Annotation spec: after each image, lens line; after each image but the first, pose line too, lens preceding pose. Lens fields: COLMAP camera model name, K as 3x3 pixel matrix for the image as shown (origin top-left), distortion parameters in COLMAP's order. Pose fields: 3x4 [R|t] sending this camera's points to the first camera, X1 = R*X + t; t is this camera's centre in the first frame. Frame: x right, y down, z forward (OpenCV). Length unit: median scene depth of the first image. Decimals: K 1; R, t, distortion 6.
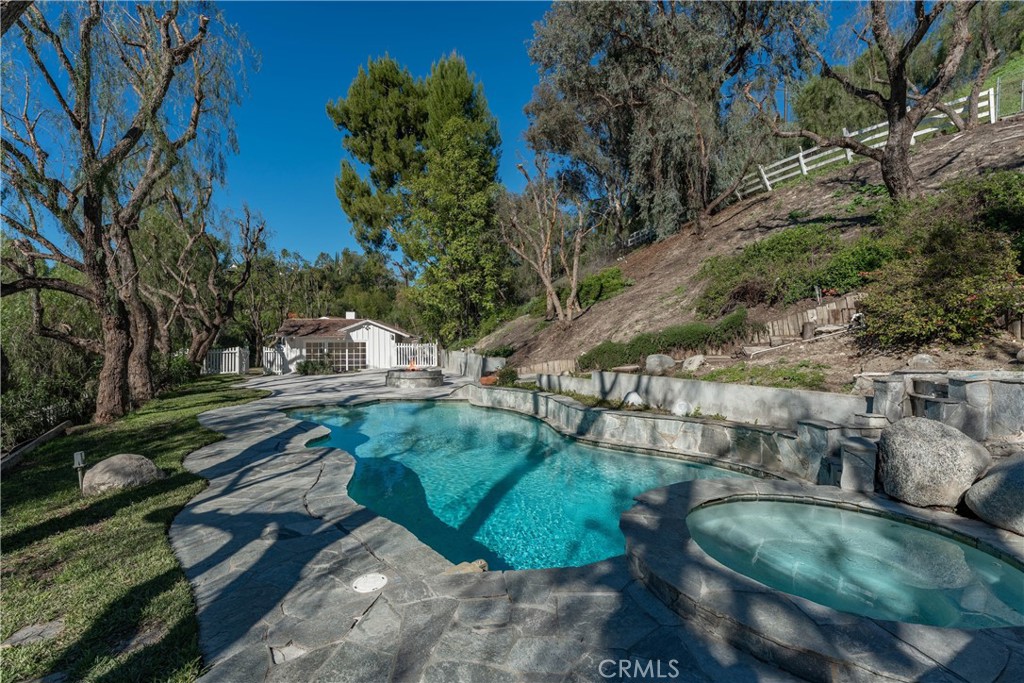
lens RADIAL K [[490.1, 0, 514.7], [0, 490.1, 339.4], [0, 0, 1]] dist [0.000960, -0.000423]
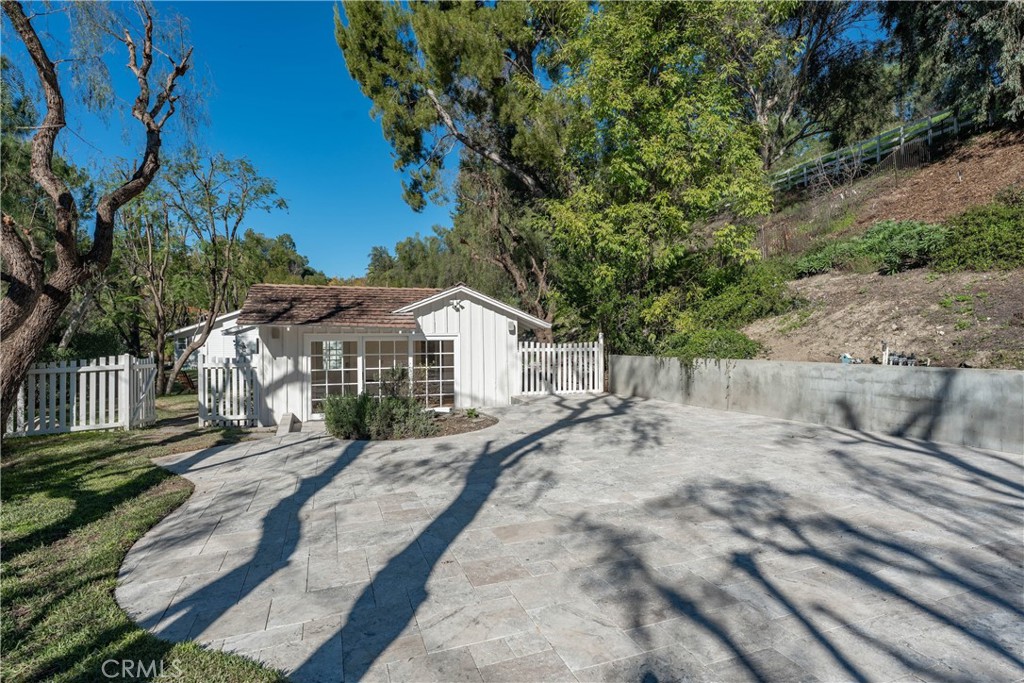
lens RADIAL K [[518.2, 0, 512.0], [0, 518.2, 341.5], [0, 0, 1]] dist [-0.005292, -0.000803]
pose [[0.987216, -0.005865, 0.159278, -0.327779], [0.005920, 0.999982, 0.000130, 0.007398], [-0.159276, 0.000815, 0.987234, 0.550800]]
